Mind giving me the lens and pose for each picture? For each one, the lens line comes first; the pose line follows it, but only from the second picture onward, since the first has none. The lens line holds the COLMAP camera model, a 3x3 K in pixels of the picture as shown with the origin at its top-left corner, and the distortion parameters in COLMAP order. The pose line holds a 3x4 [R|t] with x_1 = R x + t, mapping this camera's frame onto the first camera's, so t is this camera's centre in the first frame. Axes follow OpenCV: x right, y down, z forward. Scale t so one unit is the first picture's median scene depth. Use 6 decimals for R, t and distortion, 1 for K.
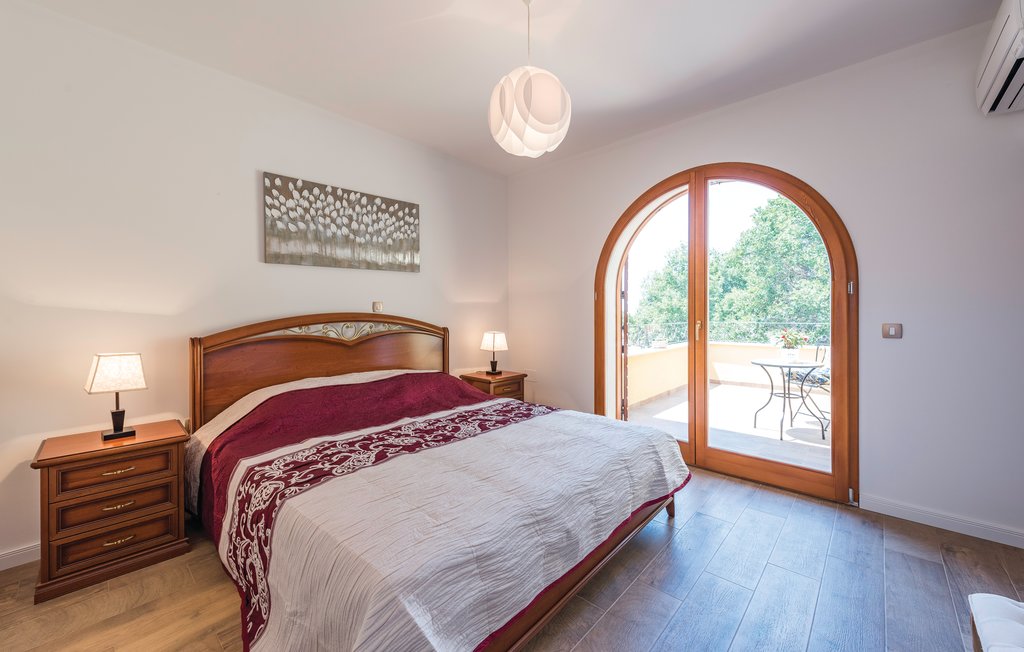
lens RADIAL K [[395.2, 0, 514.2], [0, 395.2, 314.9], [0, 0, 1]] dist [0.002060, -0.000158]
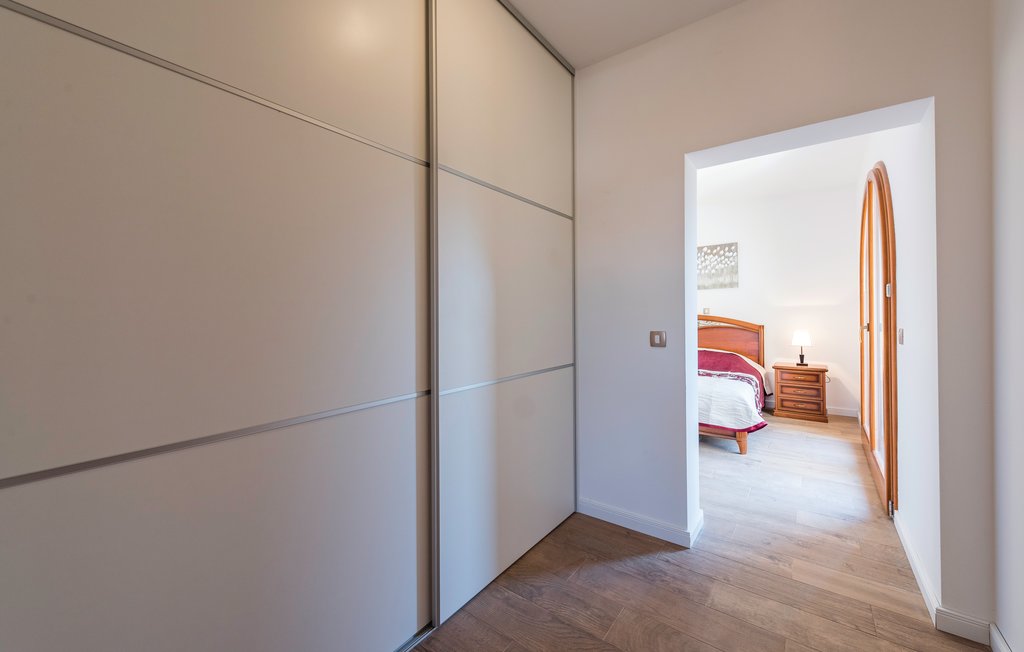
lens RADIAL K [[395.2, 0, 514.2], [0, 395.2, 314.9], [0, 0, 1]] dist [0.002060, -0.000158]
pose [[0.097853, -0.002723, -0.995197, 1.207490], [-0.007223, 0.999968, -0.003446, 0.007007], [0.995175, 0.007525, 0.097830, 0.016866]]
